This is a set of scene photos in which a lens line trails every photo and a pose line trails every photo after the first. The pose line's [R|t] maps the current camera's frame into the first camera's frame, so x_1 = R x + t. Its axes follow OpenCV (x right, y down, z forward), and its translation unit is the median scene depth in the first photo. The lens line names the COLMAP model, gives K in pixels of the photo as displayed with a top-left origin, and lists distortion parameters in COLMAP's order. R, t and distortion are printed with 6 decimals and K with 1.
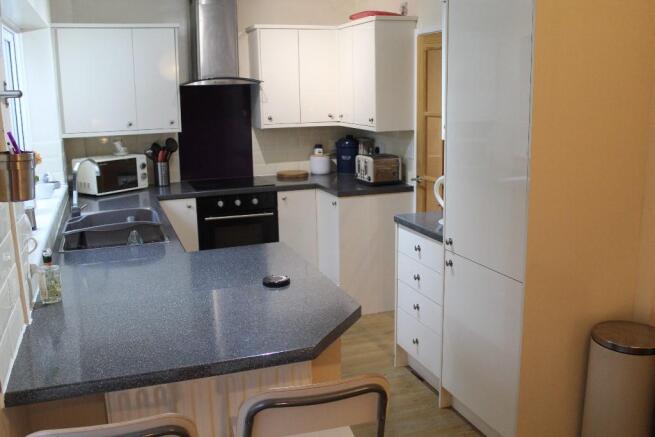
lens RADIAL K [[623.4, 0, 327.3], [0, 623.4, 218.5], [0, 0, 1]] dist [-0.154693, 0.187460]
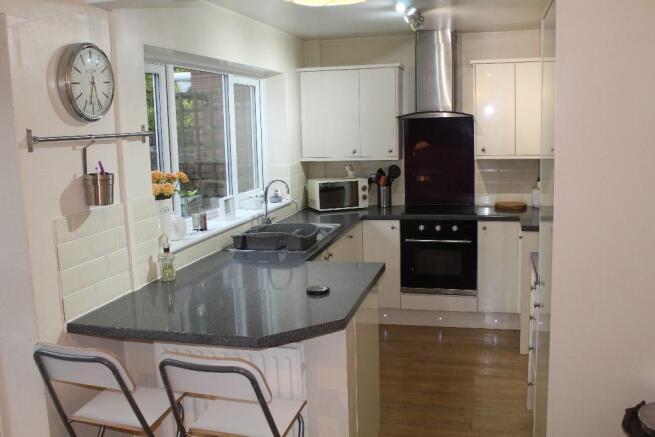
lens RADIAL K [[623.4, 0, 327.3], [0, 623.4, 218.5], [0, 0, 1]] dist [-0.154693, 0.187460]
pose [[0.825902, 0.078466, -0.558328, 0.291974], [-0.100027, 0.994951, -0.008135, -0.014023], [0.554871, 0.062567, 0.829581, 0.010434]]
